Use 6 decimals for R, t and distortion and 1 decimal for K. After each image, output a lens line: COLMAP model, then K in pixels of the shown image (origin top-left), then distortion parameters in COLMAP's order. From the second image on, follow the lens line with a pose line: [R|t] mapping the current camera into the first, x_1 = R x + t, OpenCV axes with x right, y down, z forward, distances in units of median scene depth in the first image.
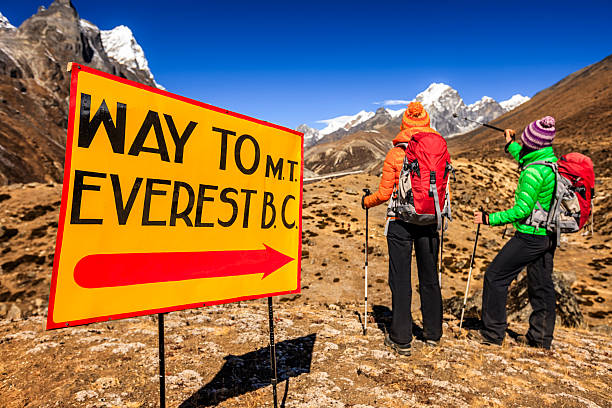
lens RADIAL K [[500.3, 0, 292.0], [0, 500.3, 180.1], [0, 0, 1]] dist [0.000583, -0.001117]
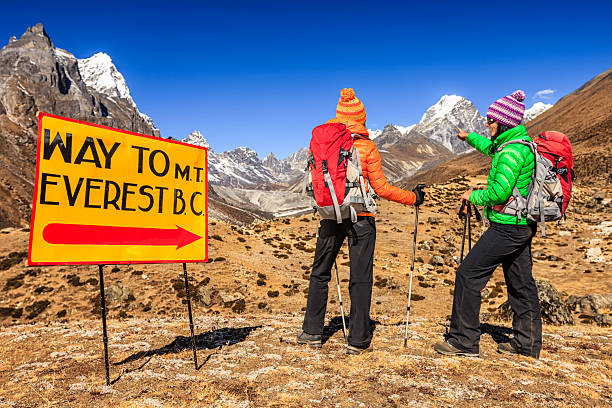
lens RADIAL K [[606.9, 0, 315.5], [0, 606.9, 173.1], [0, 0, 1]] dist [-0.008281, 0.000000]
pose [[0.998407, -0.056405, -0.001029, 0.264251], [0.056177, 0.995718, -0.073416, 0.096545], [0.005165, 0.073242, 0.997301, -0.557798]]
